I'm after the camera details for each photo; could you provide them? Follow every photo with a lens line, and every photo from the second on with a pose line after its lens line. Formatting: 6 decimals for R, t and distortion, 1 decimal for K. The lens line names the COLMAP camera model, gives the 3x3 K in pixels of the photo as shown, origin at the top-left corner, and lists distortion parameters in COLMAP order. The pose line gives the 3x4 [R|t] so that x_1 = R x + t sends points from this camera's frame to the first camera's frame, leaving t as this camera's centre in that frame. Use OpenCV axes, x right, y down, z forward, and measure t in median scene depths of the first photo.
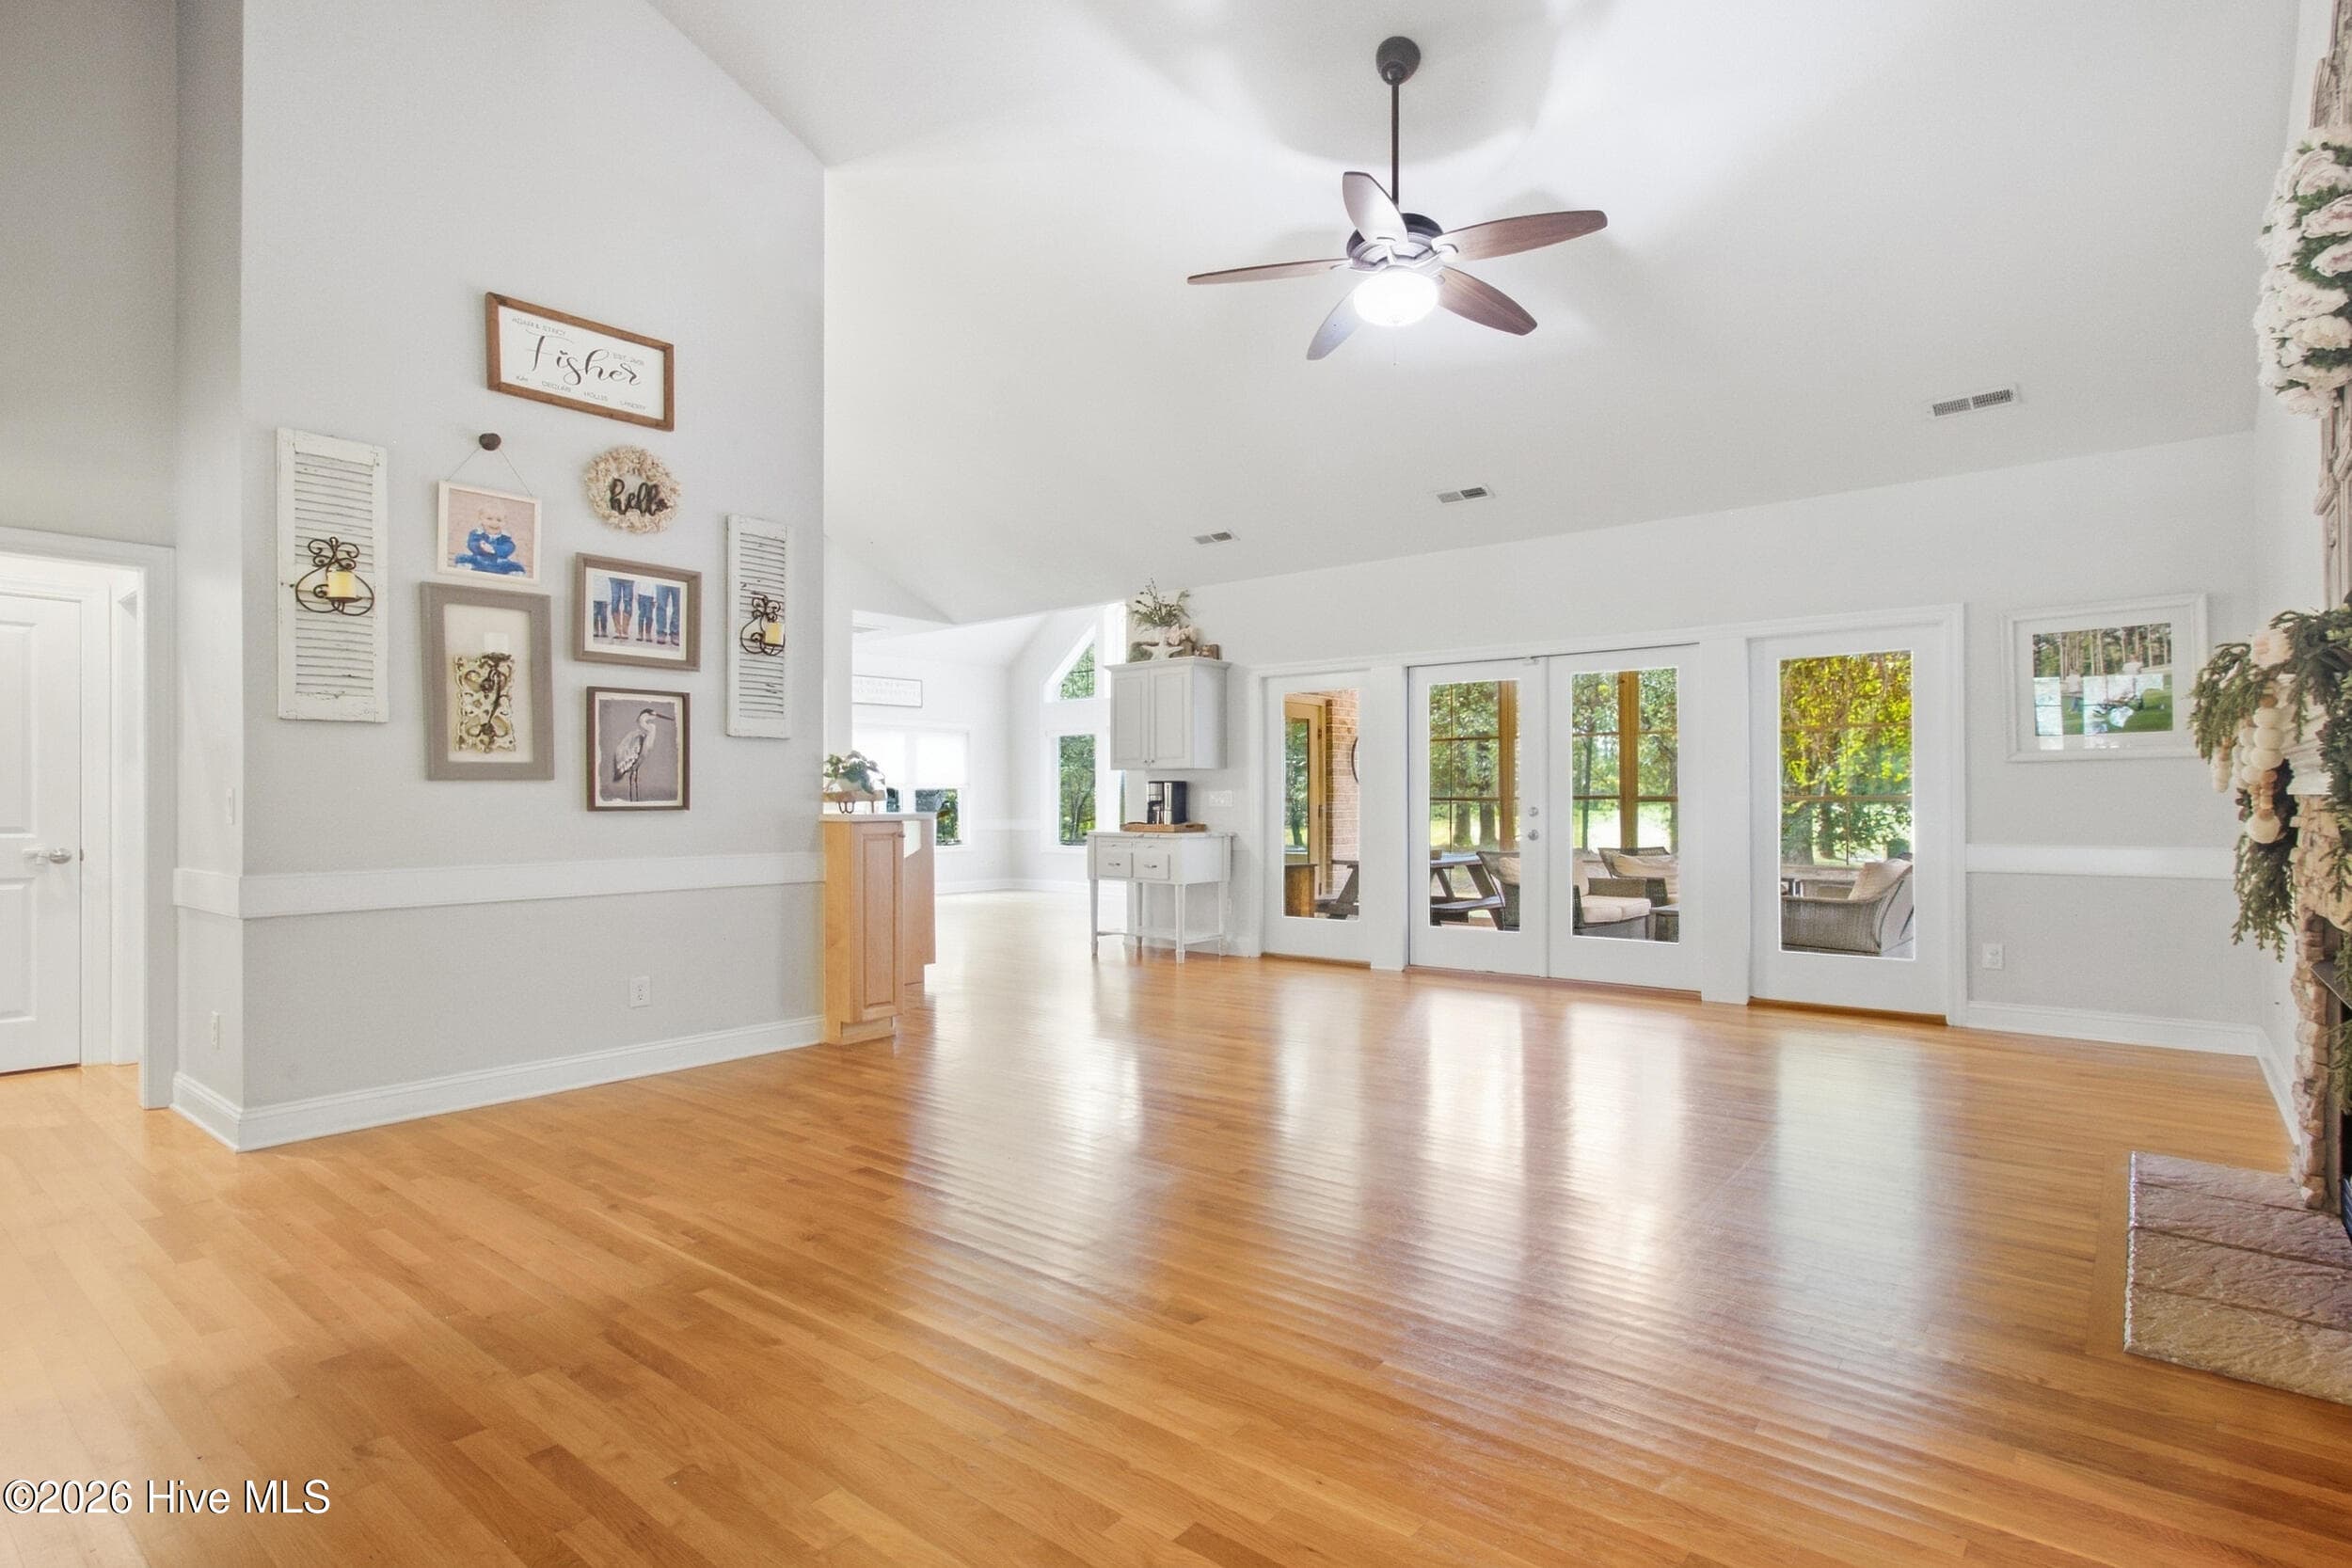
lens RADIAL K [[1225.4, 0, 1176.0], [0, 1225.4, 784.0], [0, 0, 1]] dist [0.000125, -0.000304]
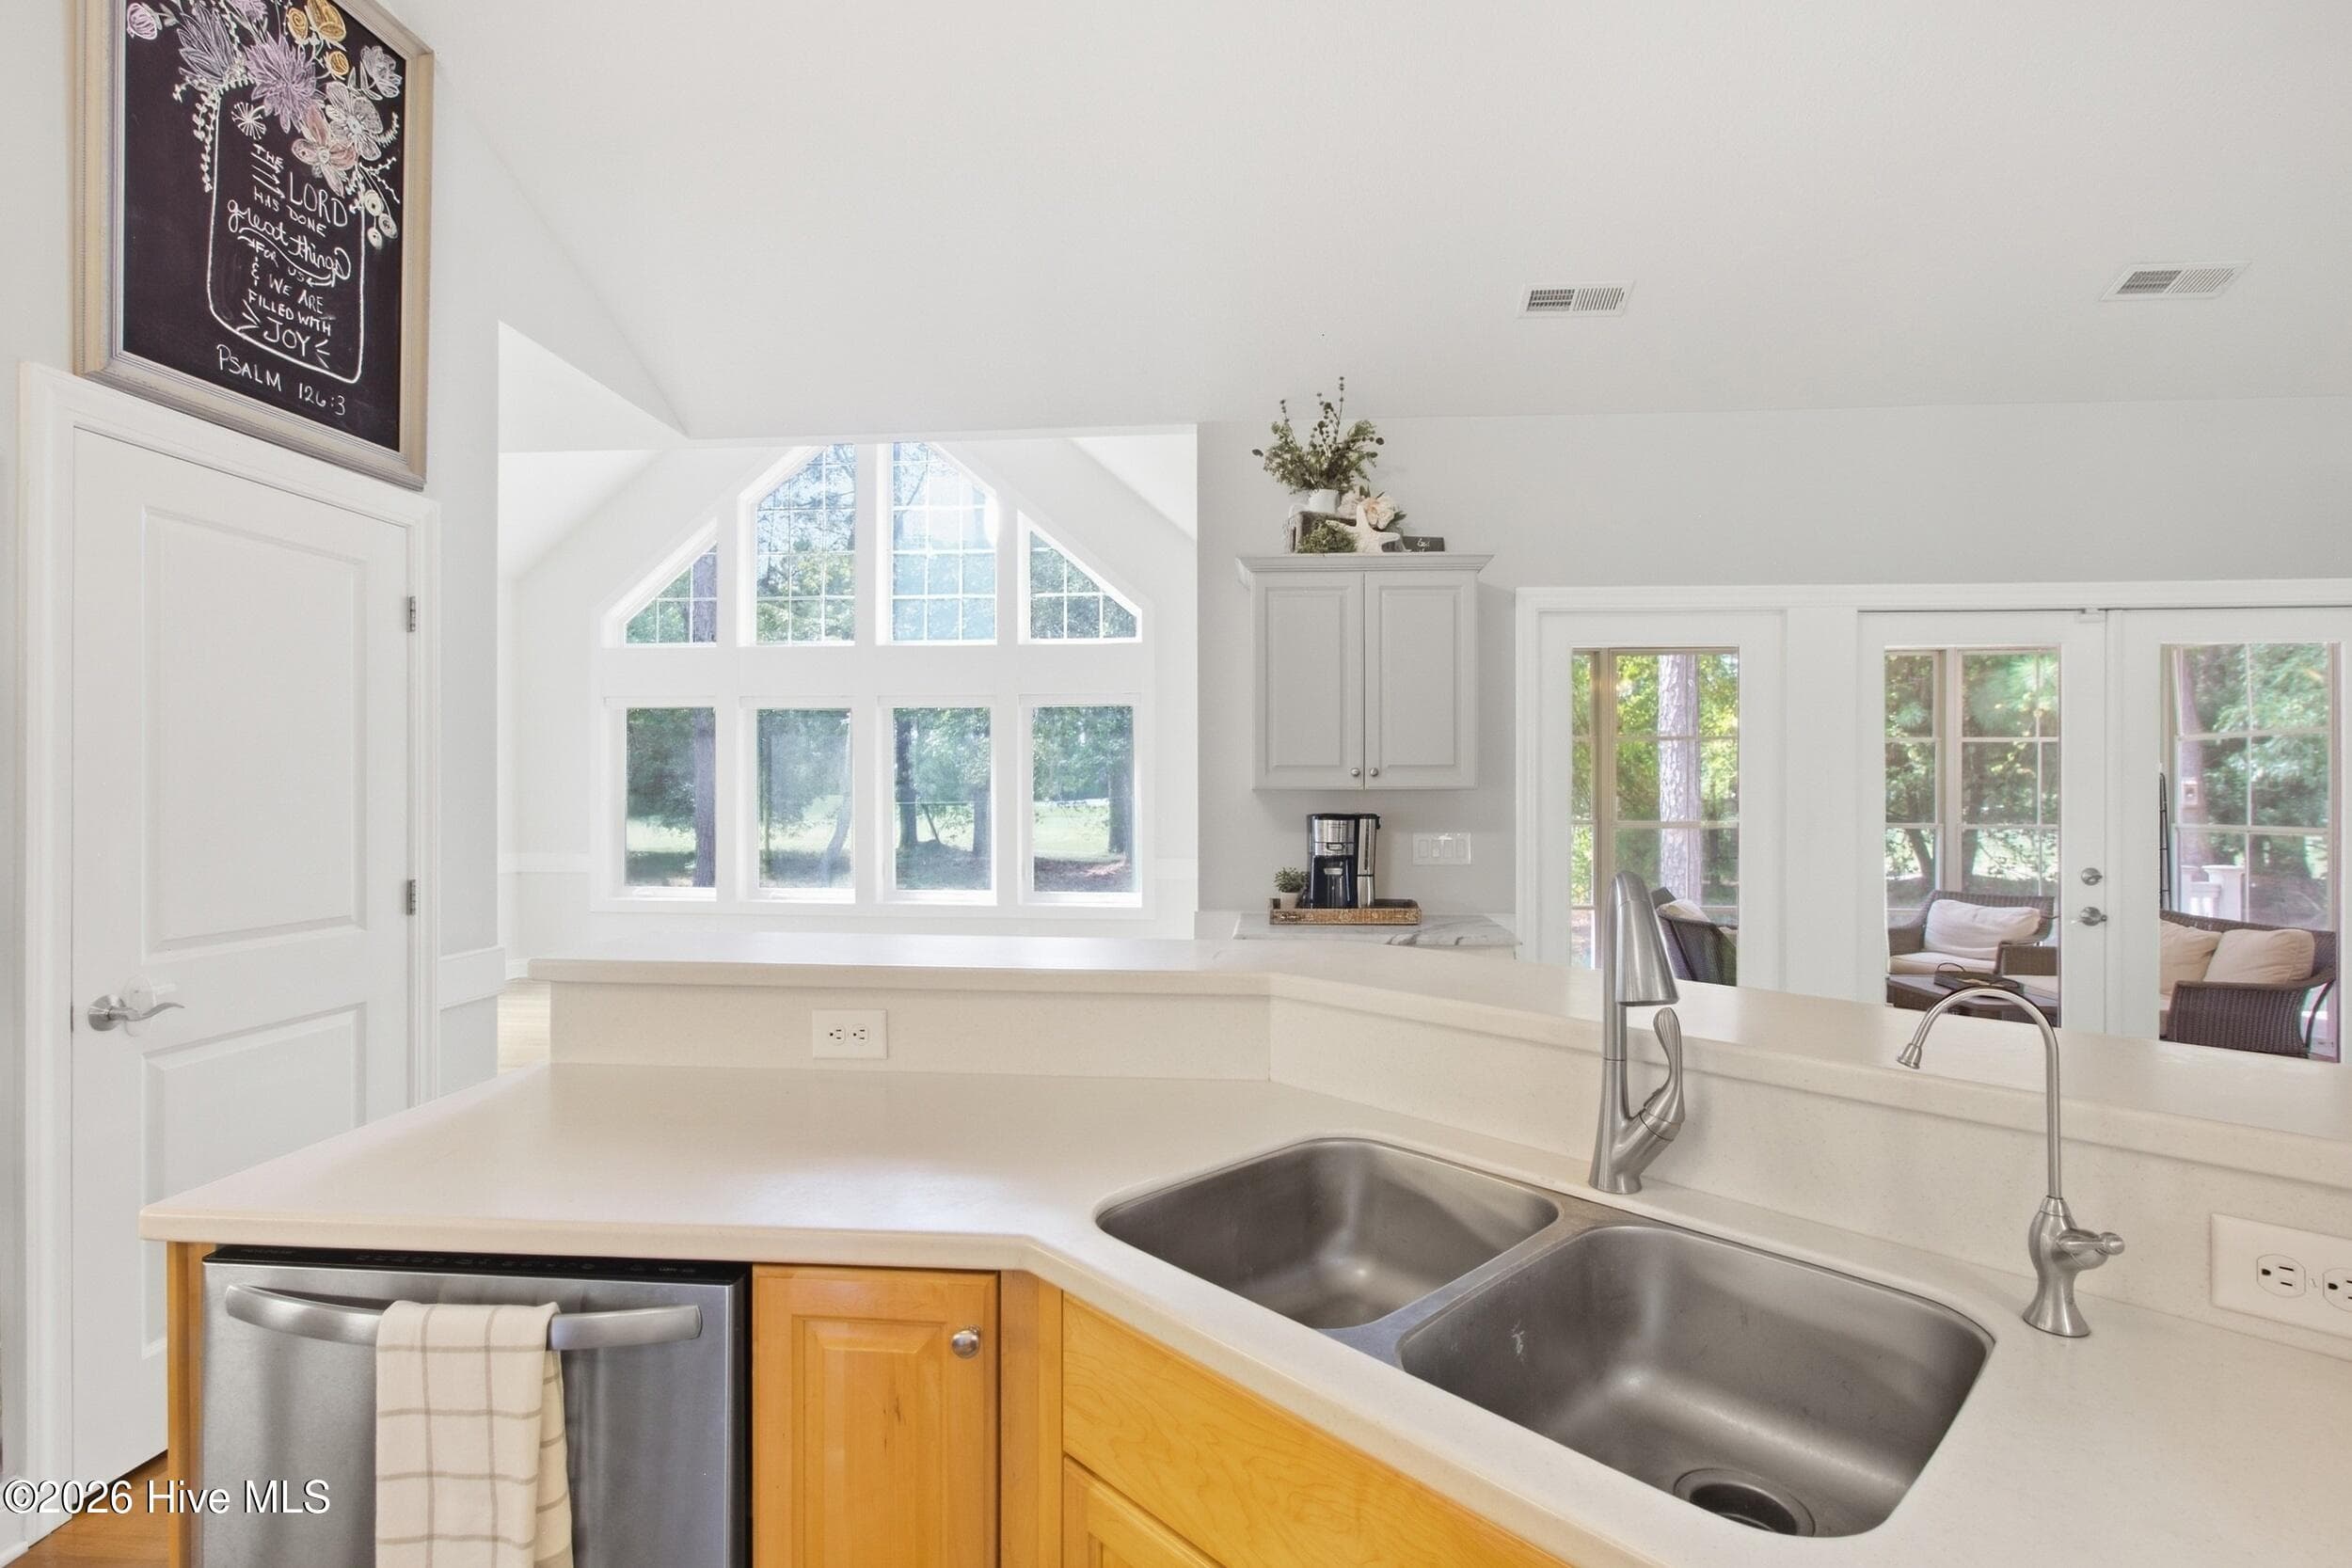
lens RADIAL K [[1225.4, 0, 1176.0], [0, 1225.4, 784.0], [0, 0, 1]] dist [0.000125, -0.000304]
pose [[0.807496, 0.011888, 0.589753, -0.339902], [-0.013943, 0.999902, -0.001065, -0.012370], [-0.589708, -0.007363, 0.807583, 0.659476]]
